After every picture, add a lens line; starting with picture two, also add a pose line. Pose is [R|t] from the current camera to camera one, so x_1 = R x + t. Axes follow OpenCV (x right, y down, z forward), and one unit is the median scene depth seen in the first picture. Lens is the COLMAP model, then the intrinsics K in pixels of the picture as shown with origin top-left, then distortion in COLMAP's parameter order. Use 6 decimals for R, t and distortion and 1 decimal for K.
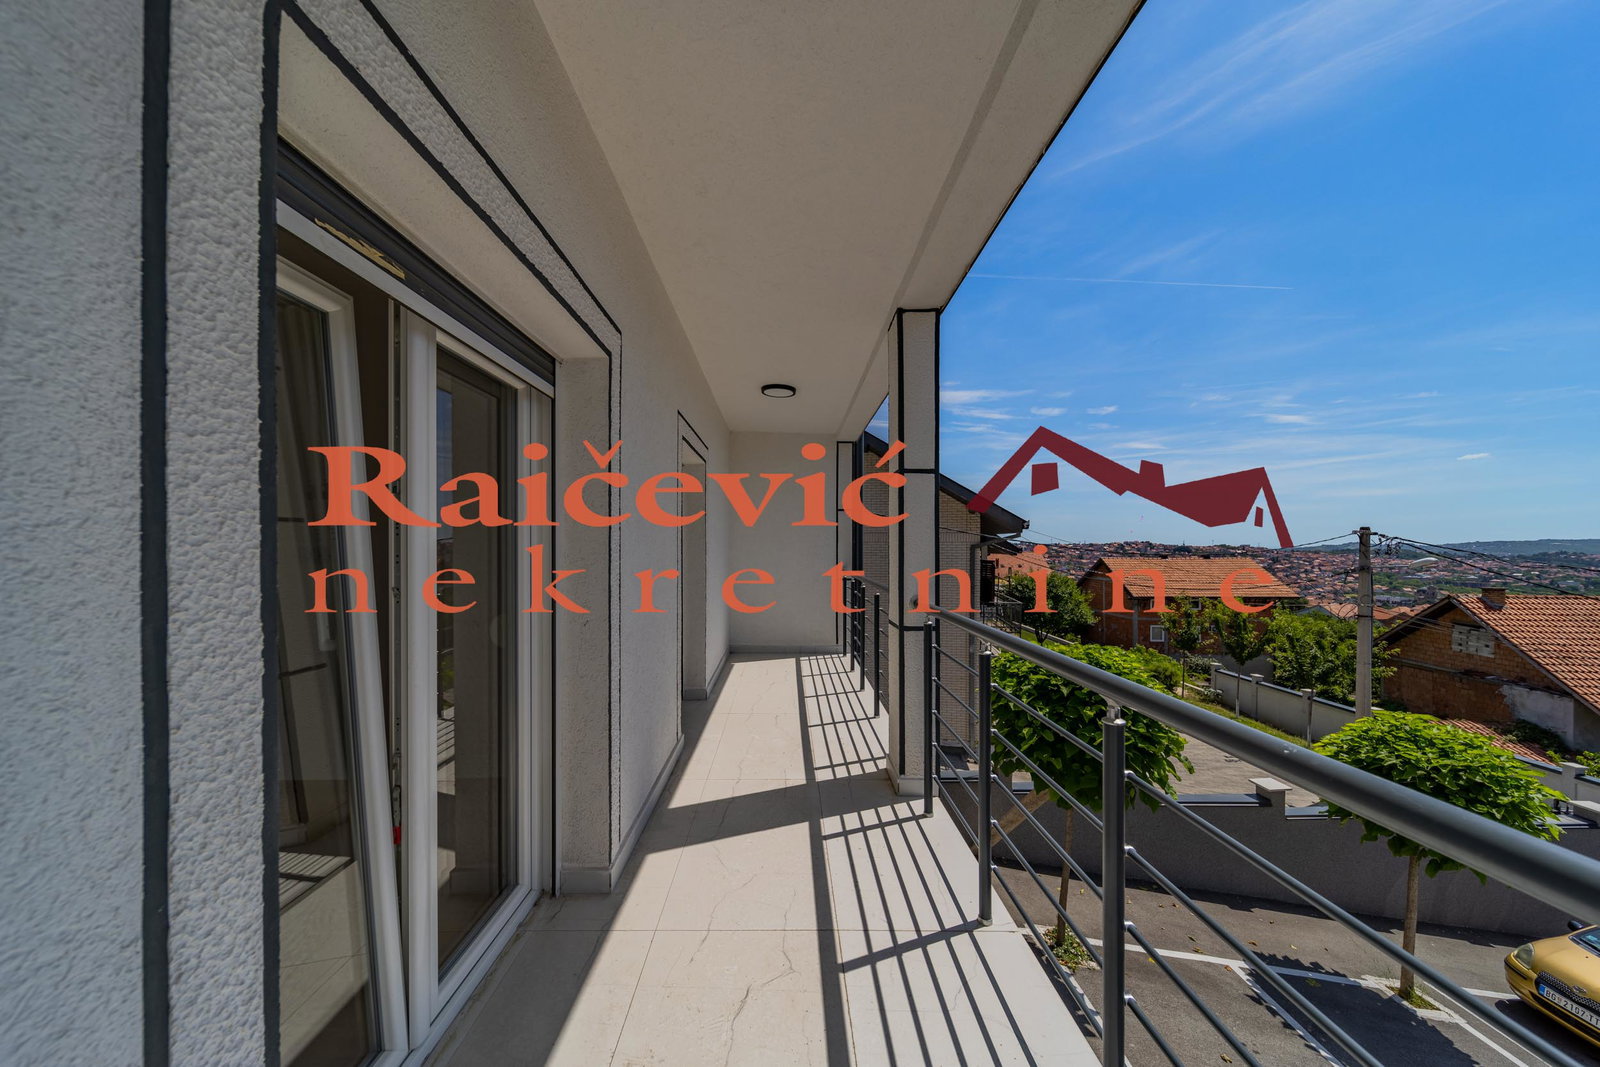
lens RADIAL K [[561.8, 0, 796.0], [0, 561.8, 539.3], [0, 0, 1]] dist [0.000191, -0.000042]
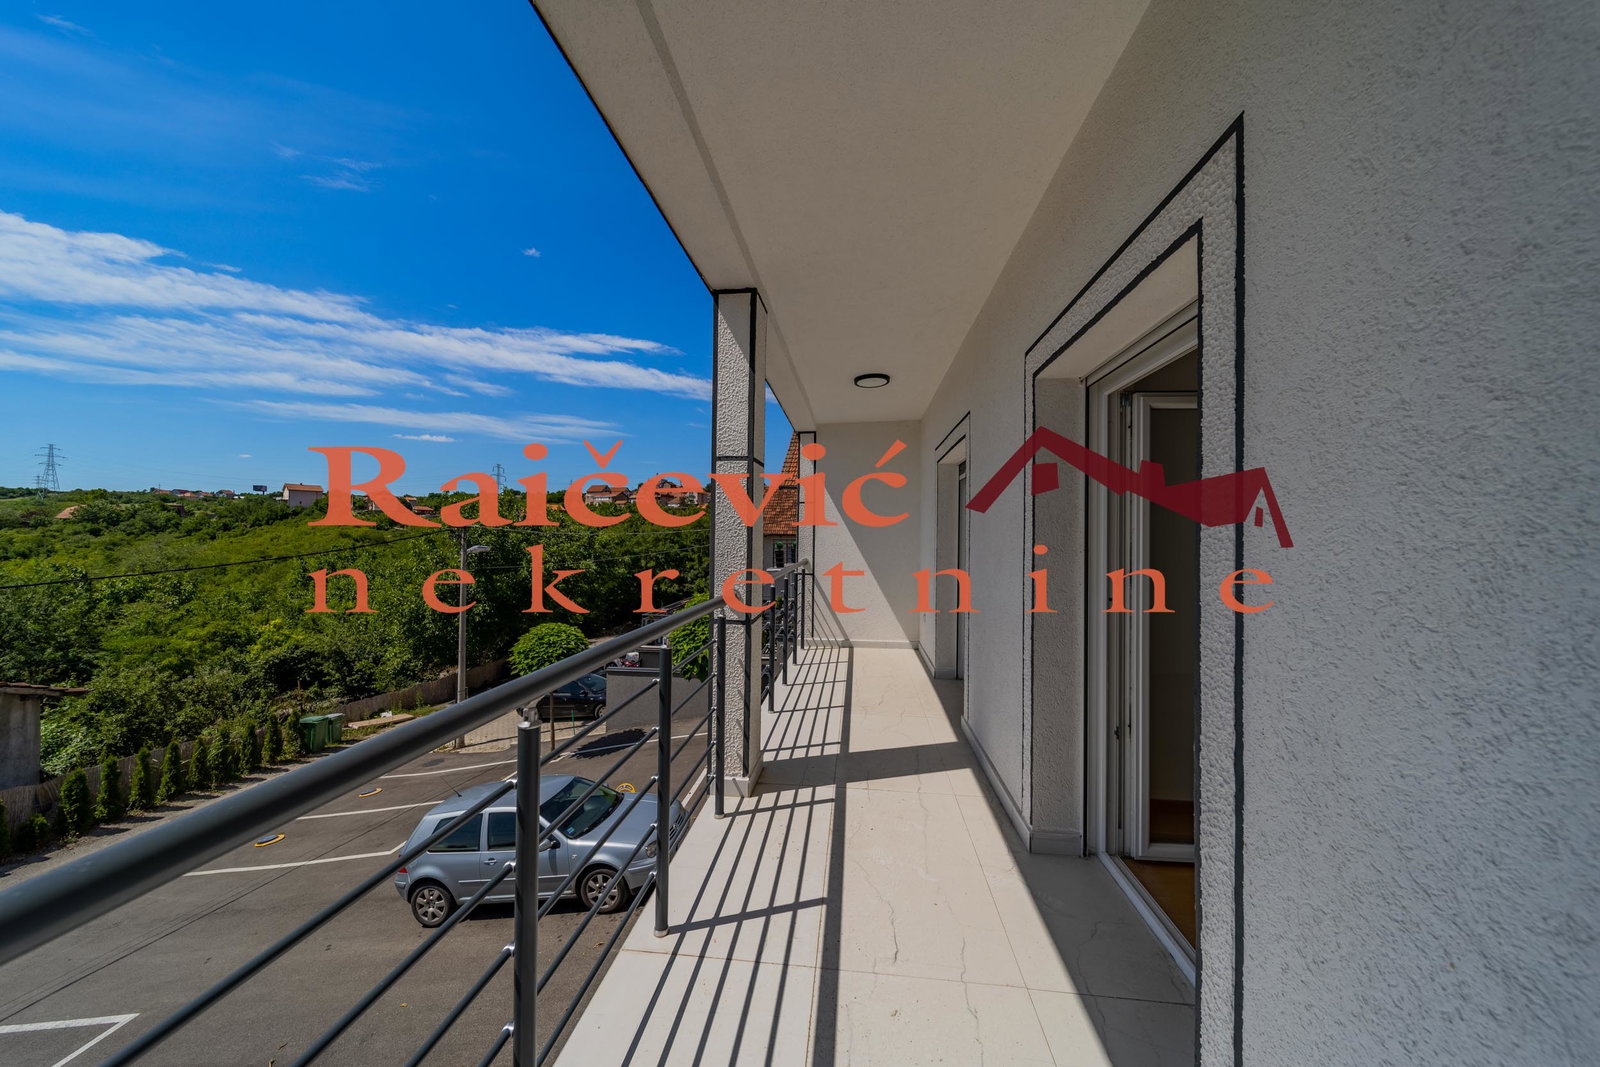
lens RADIAL K [[558.3, 0, 792.7], [0, 558.3, 532.2], [0, 0, 1]] dist [0.000250, -0.000050]
pose [[-0.989842, 0.038343, 0.136906, -0.036401], [0.035734, 0.999131, -0.021466, 0.028368], [-0.137610, -0.016356, -0.990351, 1.940038]]
